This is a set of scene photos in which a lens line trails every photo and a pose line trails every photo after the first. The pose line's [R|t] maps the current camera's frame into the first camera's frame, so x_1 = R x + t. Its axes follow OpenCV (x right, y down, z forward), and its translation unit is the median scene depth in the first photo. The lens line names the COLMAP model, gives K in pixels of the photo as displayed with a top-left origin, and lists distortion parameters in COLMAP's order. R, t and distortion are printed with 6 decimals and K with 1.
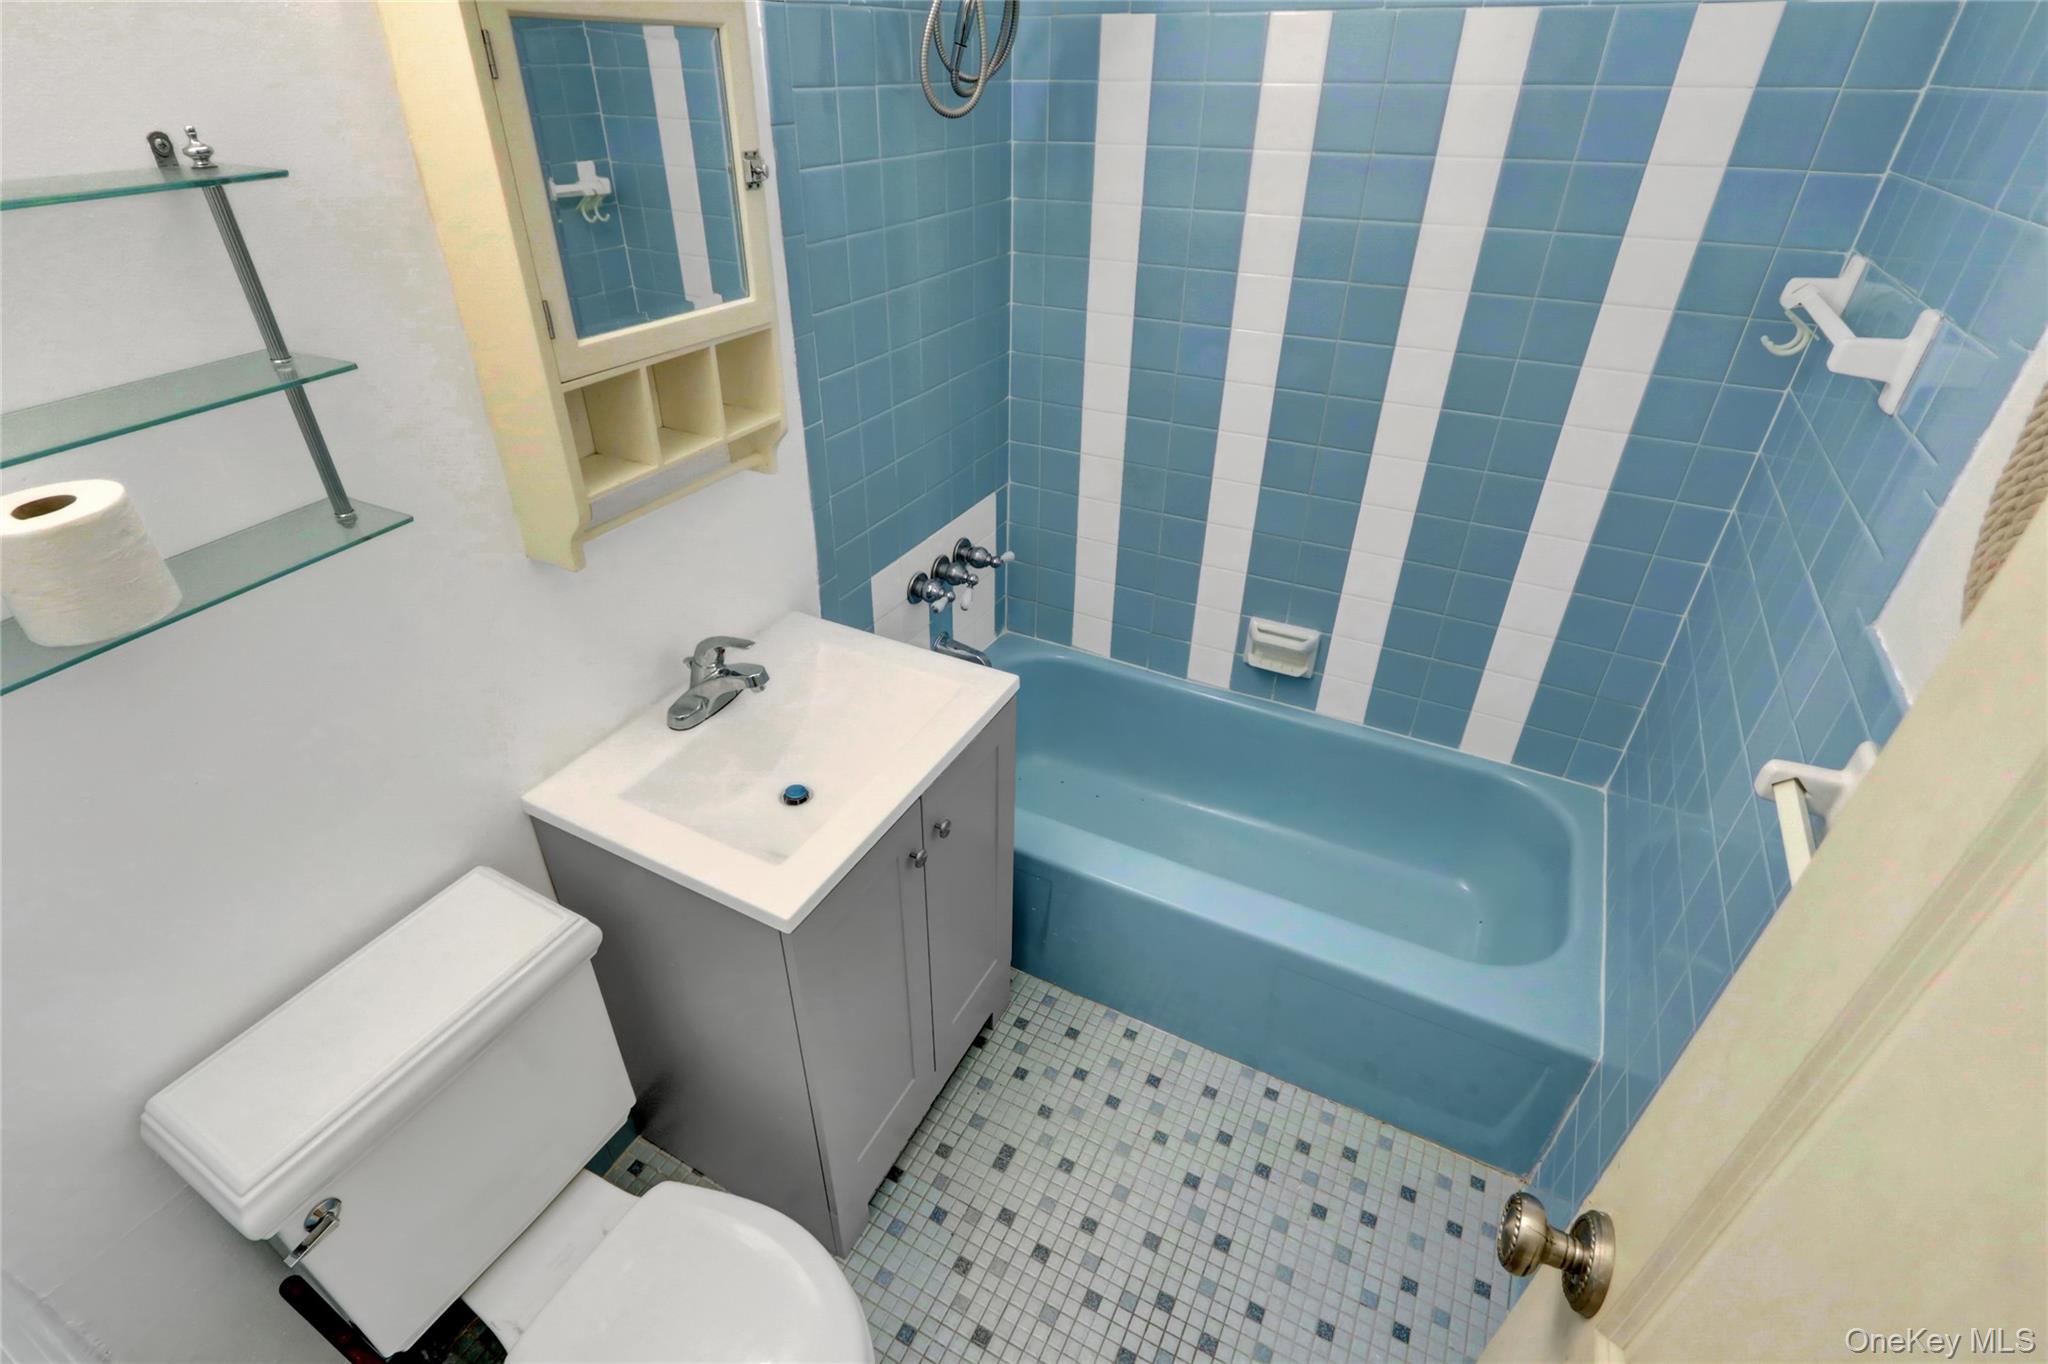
lens RADIAL K [[972.5, 0, 994.1], [0, 972.5, 687.8], [0, 0, 1]] dist [-0.020426, 0.005361]
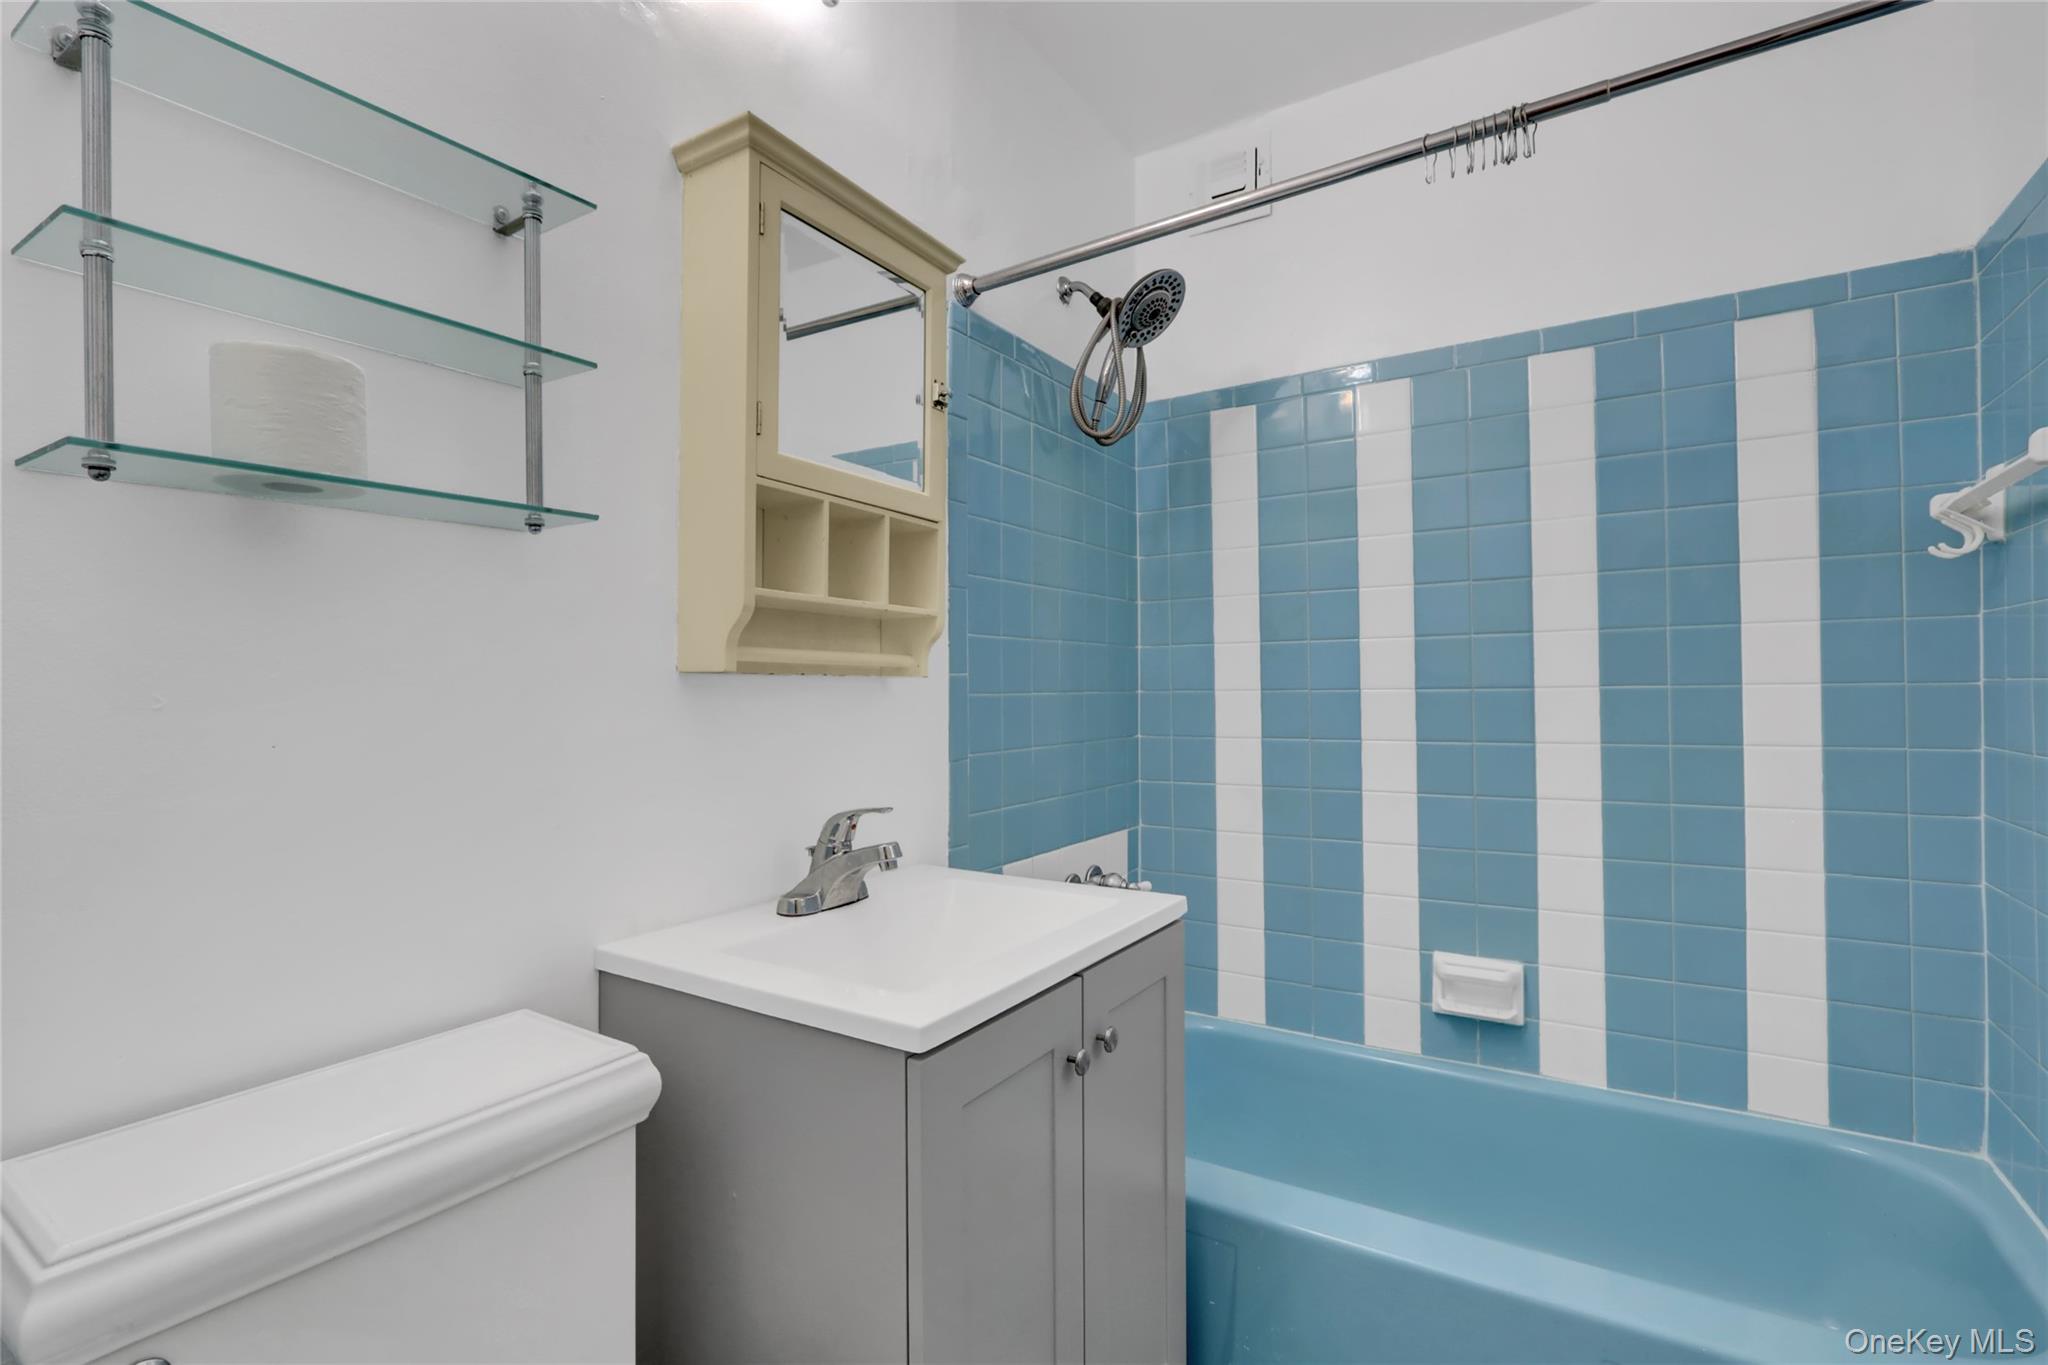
lens RADIAL K [[972.5, 0, 994.1], [0, 972.5, 688.3], [0, 0, 1]] dist [-0.020426, 0.005361]
pose [[0.996779, -0.005000, -0.080043, -0.057102], [-0.041108, 0.825113, -0.563470, 0.252544], [0.068862, 0.564946, 0.822250, 0.150147]]
